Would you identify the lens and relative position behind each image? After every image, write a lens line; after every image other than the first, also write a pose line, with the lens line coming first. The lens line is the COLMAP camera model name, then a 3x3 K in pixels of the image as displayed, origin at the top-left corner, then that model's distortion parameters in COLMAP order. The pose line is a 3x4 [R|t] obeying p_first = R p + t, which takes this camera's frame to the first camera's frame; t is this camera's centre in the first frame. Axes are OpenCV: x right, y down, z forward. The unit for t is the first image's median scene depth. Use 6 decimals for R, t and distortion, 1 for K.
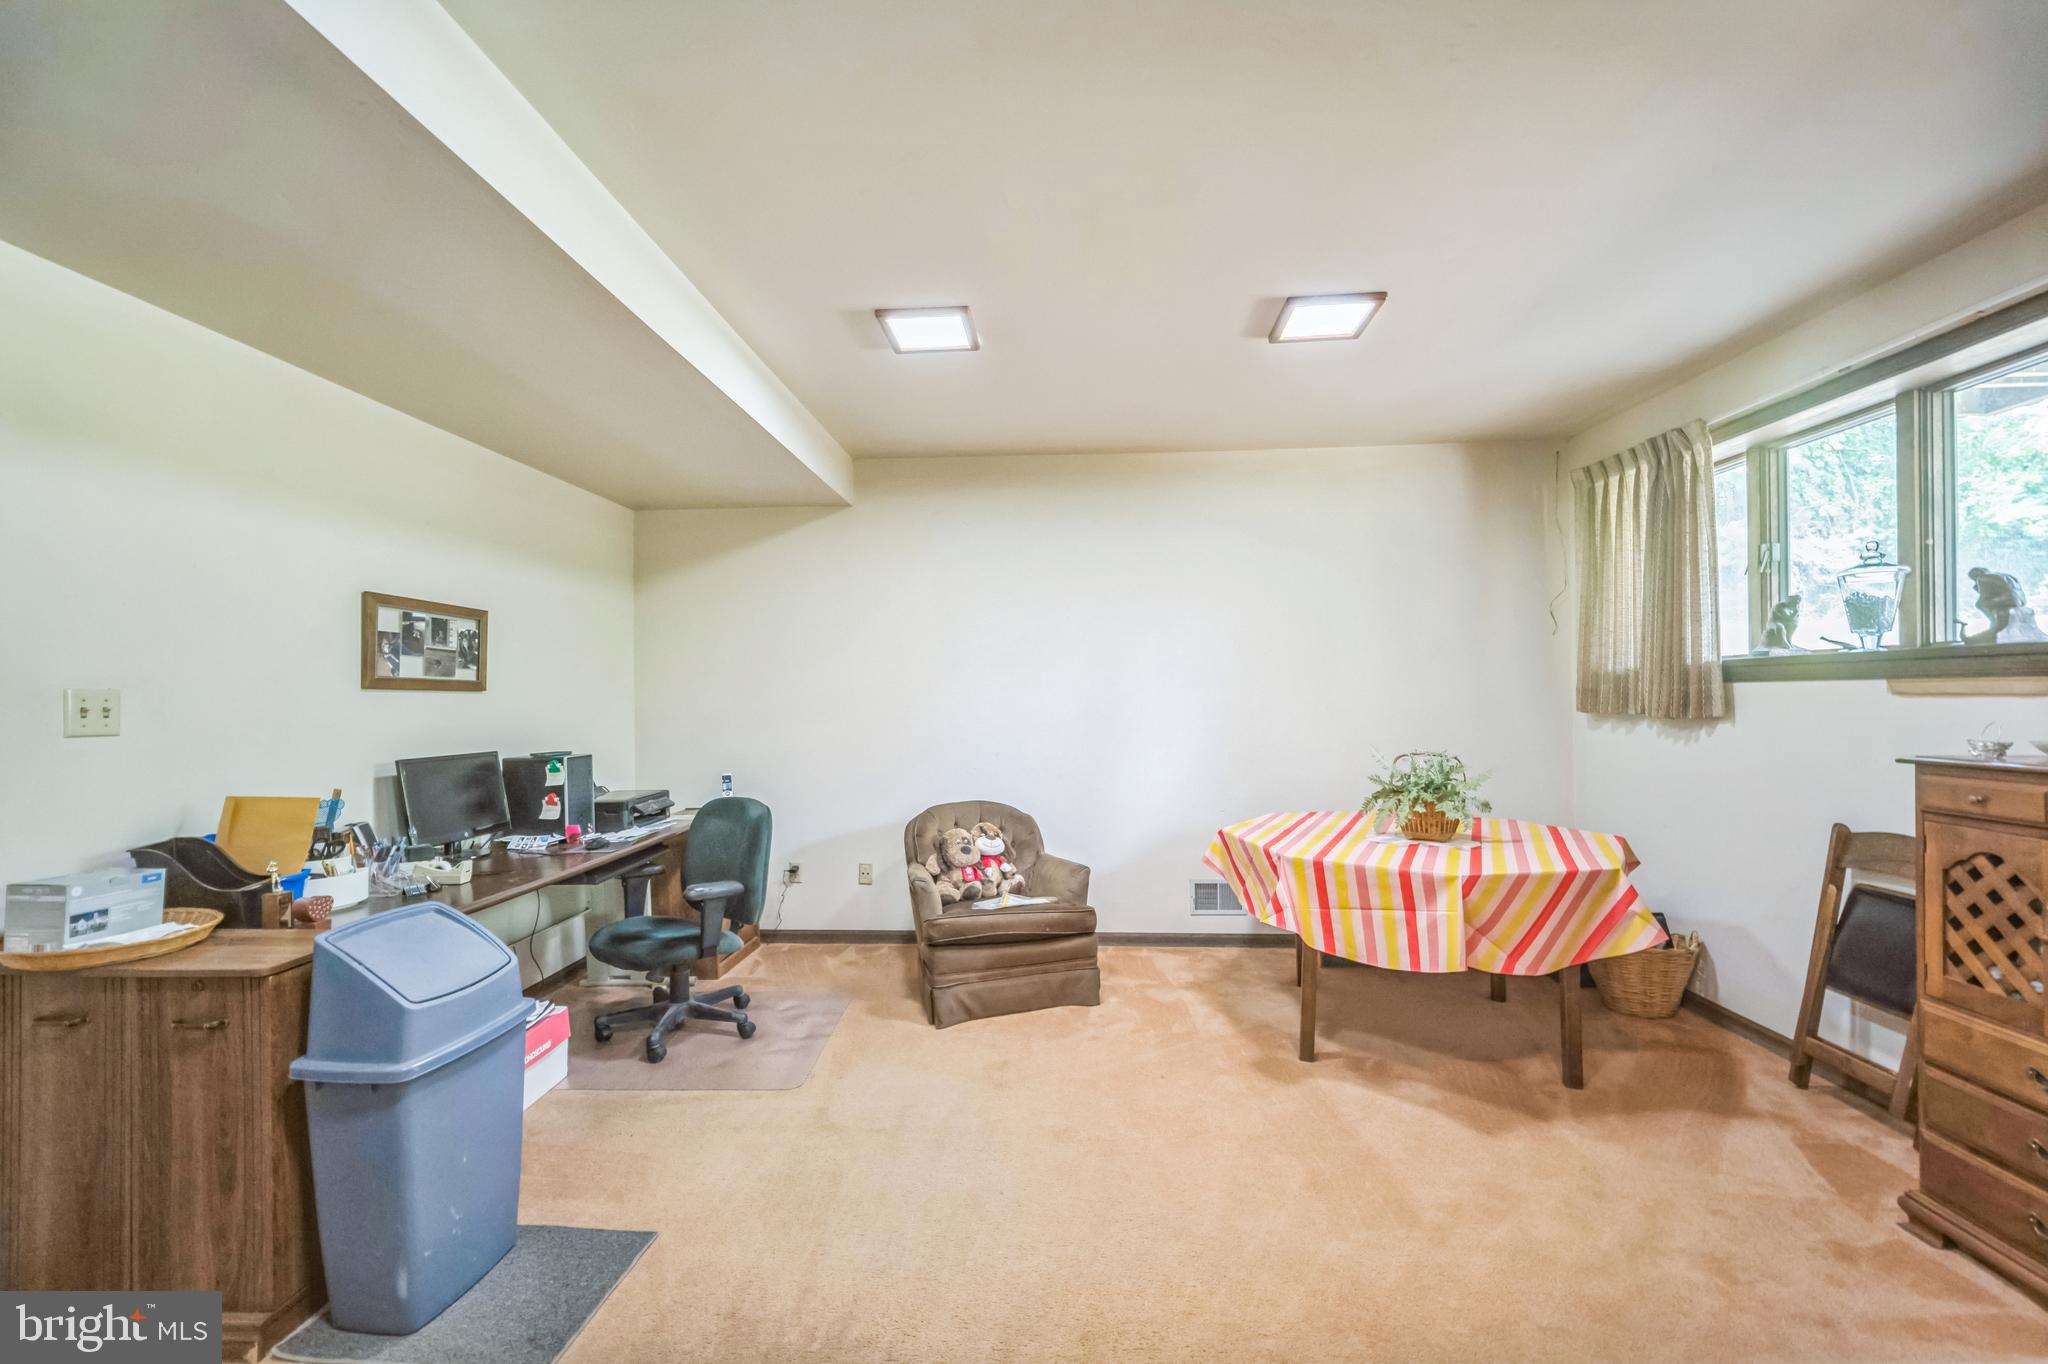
lens RADIAL K [[826.8, 0, 1019.2], [0, 826.8, 693.3], [0, 0, 1]] dist [-0.003676, -0.000186]
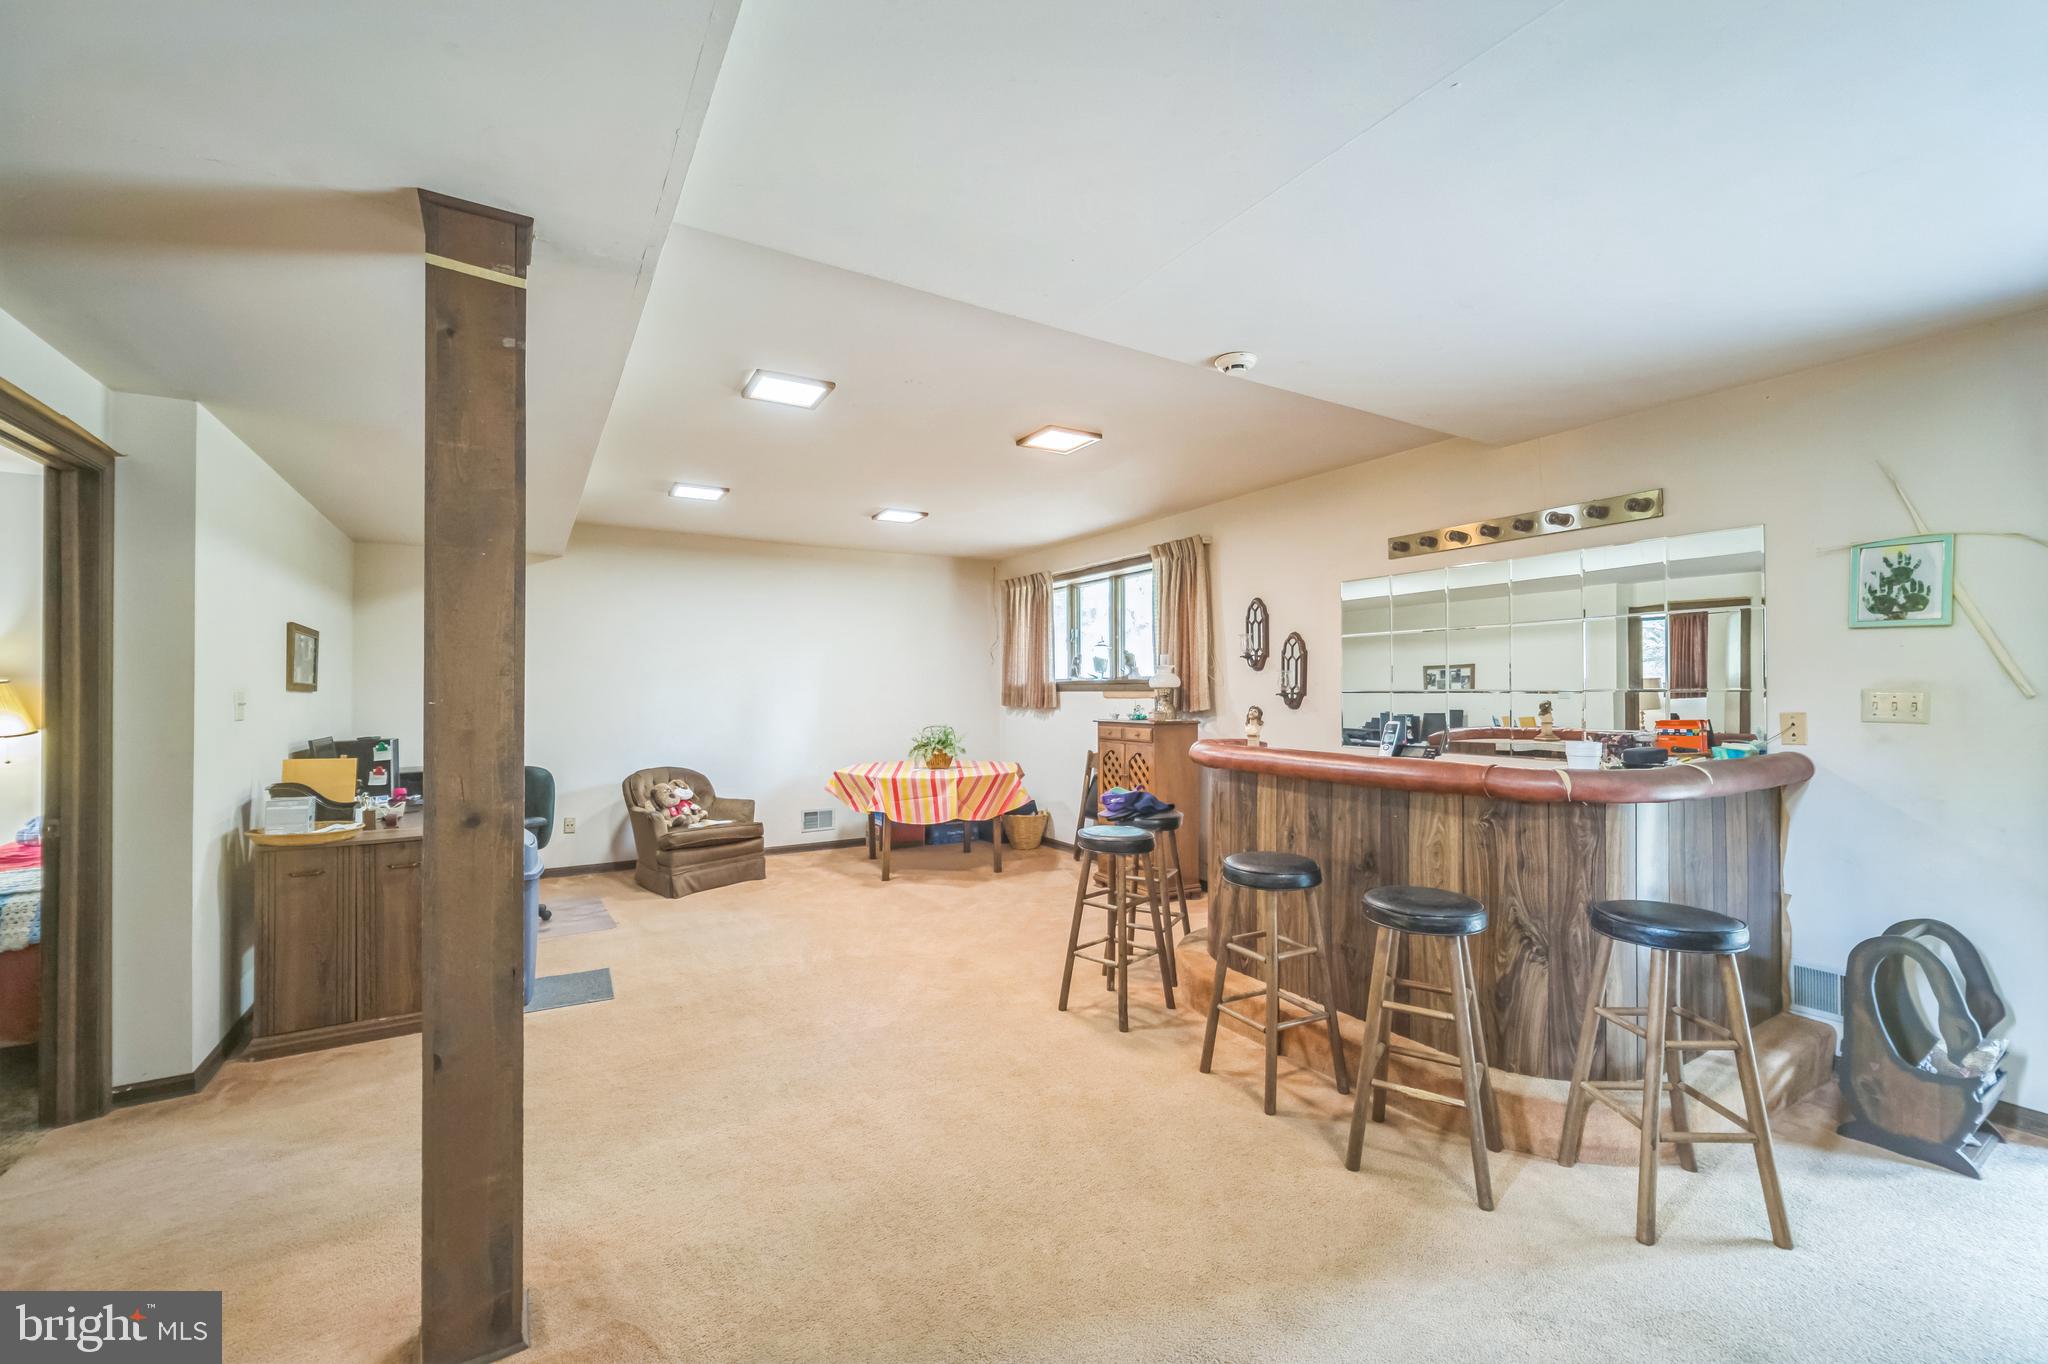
lens RADIAL K [[826.8, 0, 1019.2], [0, 826.8, 693.3], [0, 0, 1]] dist [-0.003676, -0.000186]
pose [[0.821031, 0.005486, 0.570857, -0.528863], [-0.006368, 0.999980, -0.000451, -0.007816], [-0.570848, -0.003265, 0.821049, -0.819837]]
